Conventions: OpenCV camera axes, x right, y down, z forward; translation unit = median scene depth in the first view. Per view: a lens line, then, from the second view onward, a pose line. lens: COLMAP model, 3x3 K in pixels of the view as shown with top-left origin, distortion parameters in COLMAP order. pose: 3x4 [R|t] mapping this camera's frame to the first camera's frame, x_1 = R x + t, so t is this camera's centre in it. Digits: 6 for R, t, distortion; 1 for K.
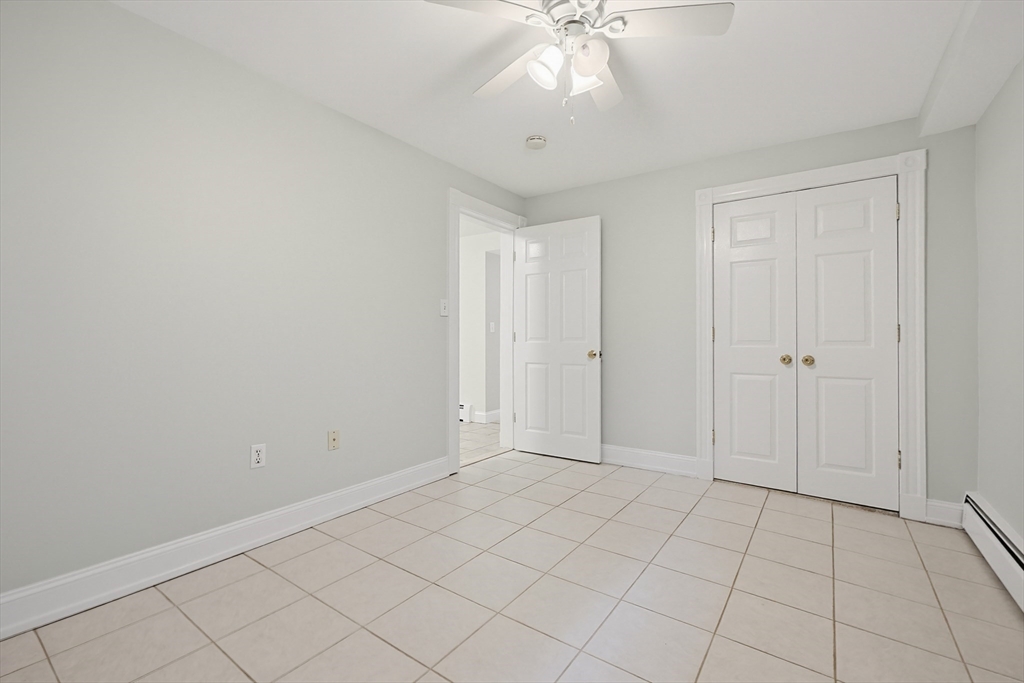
lens RADIAL K [[440.0, 0, 519.0], [0, 440.0, 341.4], [0, 0, 1]] dist [0.000745, -0.000088]
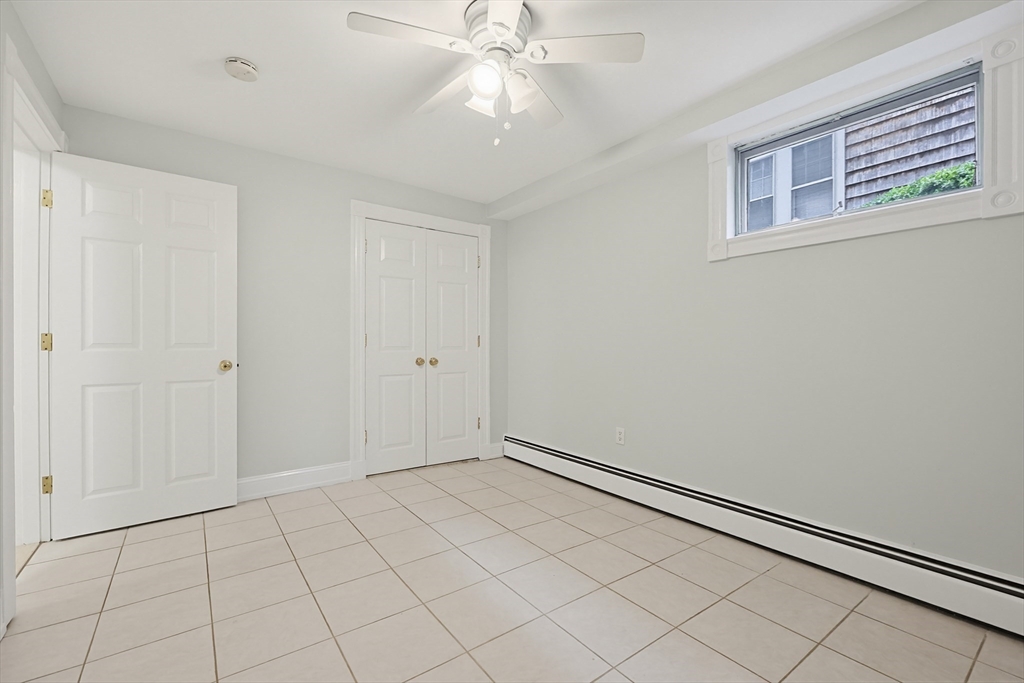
lens RADIAL K [[441.8, 0, 509.2], [0, 441.8, 348.4], [0, 0, 1]] dist [0.000759, 0.000048]
pose [[0.321596, -0.011479, 0.946807, -0.482554], [0.004131, 0.999934, 0.010720, -0.007845], [-0.946868, 0.000464, 0.321622, 0.348620]]
